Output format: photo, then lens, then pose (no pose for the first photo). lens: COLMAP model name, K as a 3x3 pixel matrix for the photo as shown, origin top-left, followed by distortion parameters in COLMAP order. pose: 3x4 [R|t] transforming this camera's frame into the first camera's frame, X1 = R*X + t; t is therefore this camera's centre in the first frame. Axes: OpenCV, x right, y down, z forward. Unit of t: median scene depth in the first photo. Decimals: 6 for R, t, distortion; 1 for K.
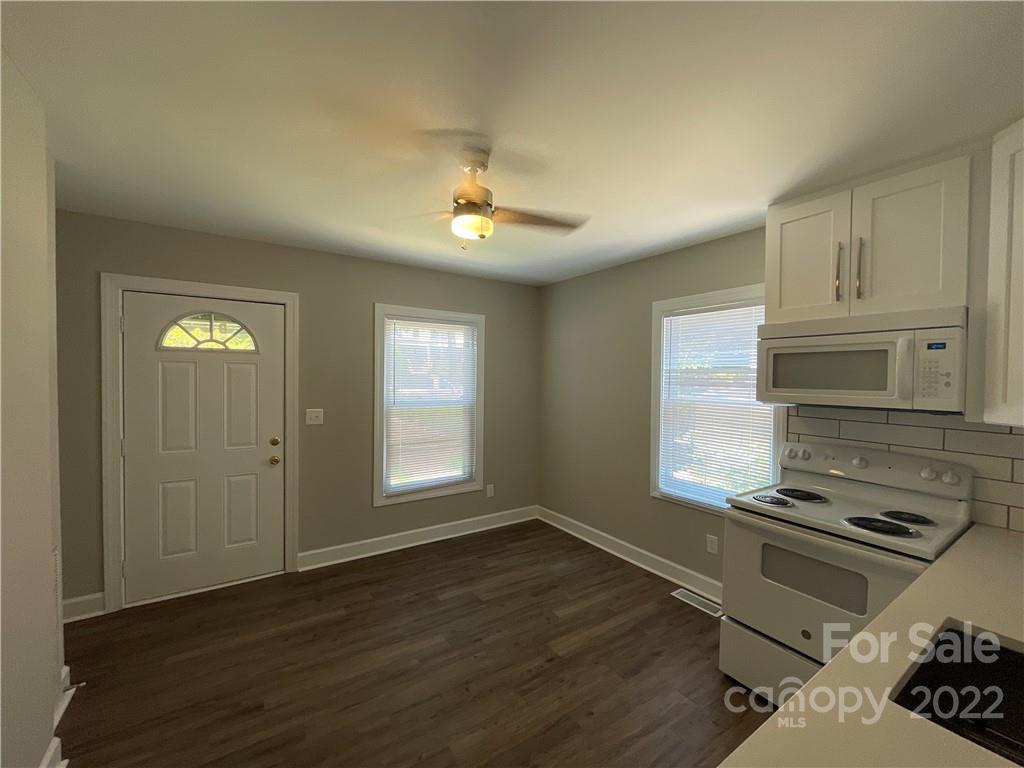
lens RADIAL K [[412.9, 0, 512.0], [0, 412.9, 384.0], [0, 0, 1]] dist [-0.002766, -0.000222]
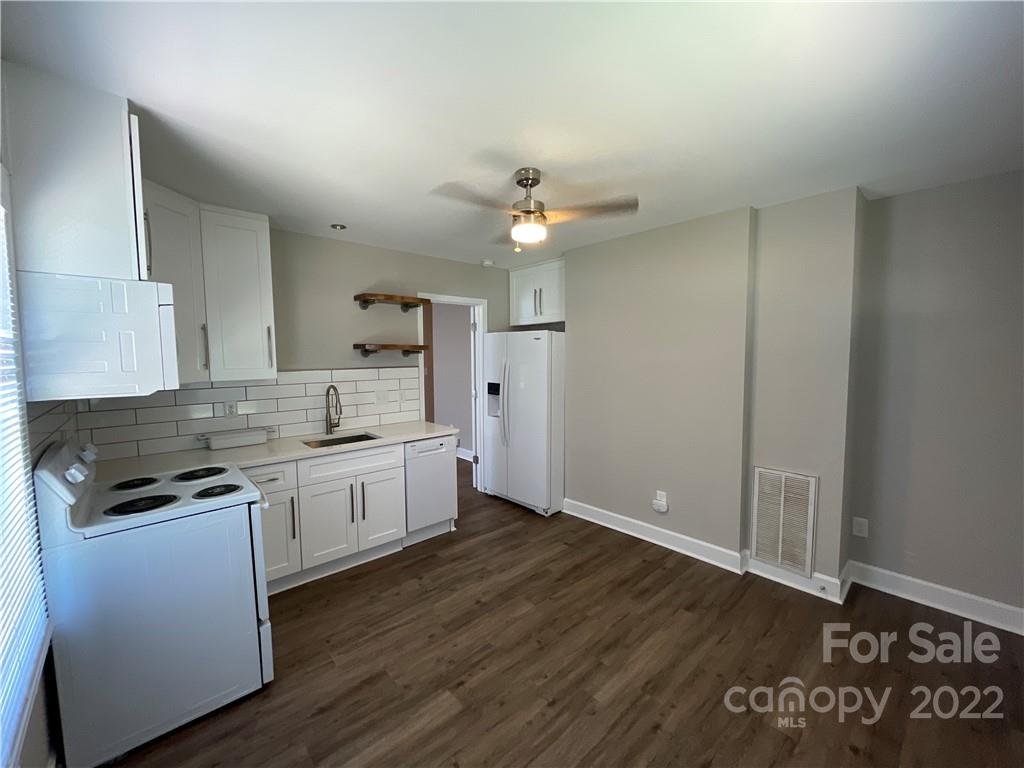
lens RADIAL K [[412.9, 0, 512.0], [0, 412.9, 384.0], [0, 0, 1]] dist [-0.002766, -0.000222]
pose [[-0.989410, 0.006939, -0.144982, 0.111524], [-0.007488, 0.995086, 0.098726, -0.045913], [0.144955, 0.098767, -0.984496, 1.899686]]
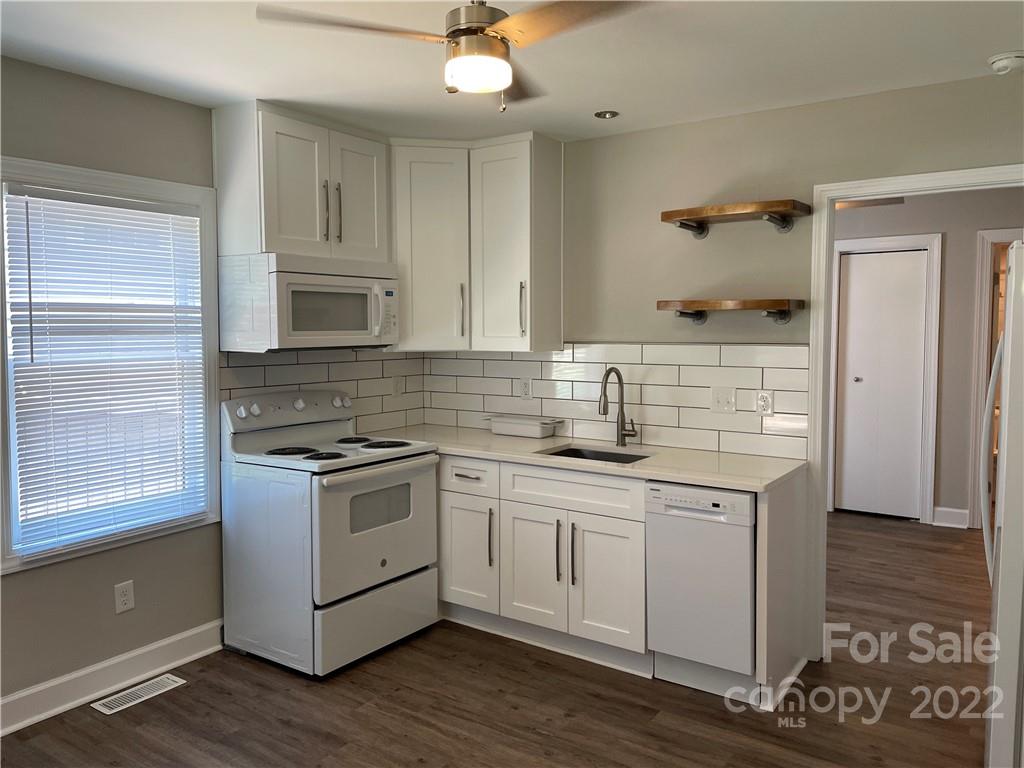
lens RADIAL K [[759.1, 0, 509.0], [0, 759.1, 375.8], [0, 0, 1]] dist [0.090661, -0.136397]
pose [[-0.363673, -0.064395, 0.929298, -1.007732], [0.021905, 0.996741, 0.077641, -0.010796], [-0.931269, 0.048592, -0.361077, 1.174816]]
